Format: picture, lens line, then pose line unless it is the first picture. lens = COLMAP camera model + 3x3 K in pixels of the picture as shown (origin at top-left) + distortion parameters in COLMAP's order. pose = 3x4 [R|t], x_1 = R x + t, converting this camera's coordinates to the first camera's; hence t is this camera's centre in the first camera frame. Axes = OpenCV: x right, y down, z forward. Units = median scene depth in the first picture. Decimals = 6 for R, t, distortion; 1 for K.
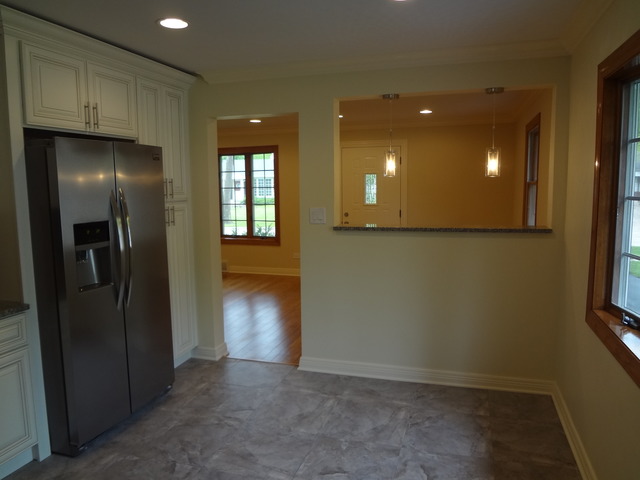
lens RADIAL K [[477.9, 0, 320.0], [0, 477.9, 240.0], [0, 0, 1]] dist [-0.050403, 0.007397]
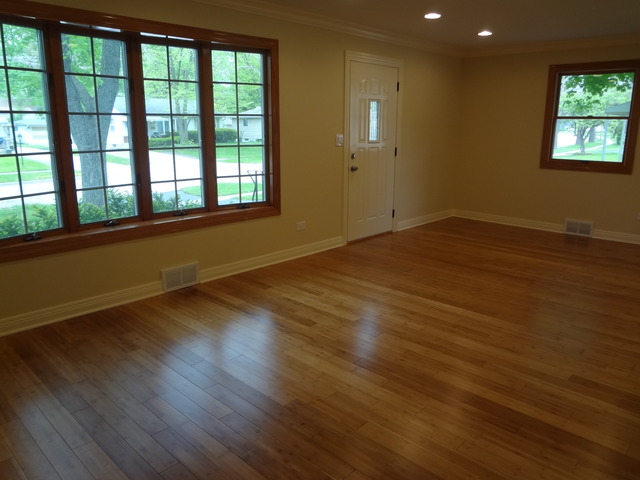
lens RADIAL K [[477.9, 0, 320.0], [0, 477.9, 240.0], [0, 0, 1]] dist [-0.050403, 0.007397]
pose [[0.442201, -0.197932, 0.874803, -0.599426], [0.098370, 0.980165, 0.172046, -0.056103], [-0.891505, 0.009975, 0.452901, 0.687094]]
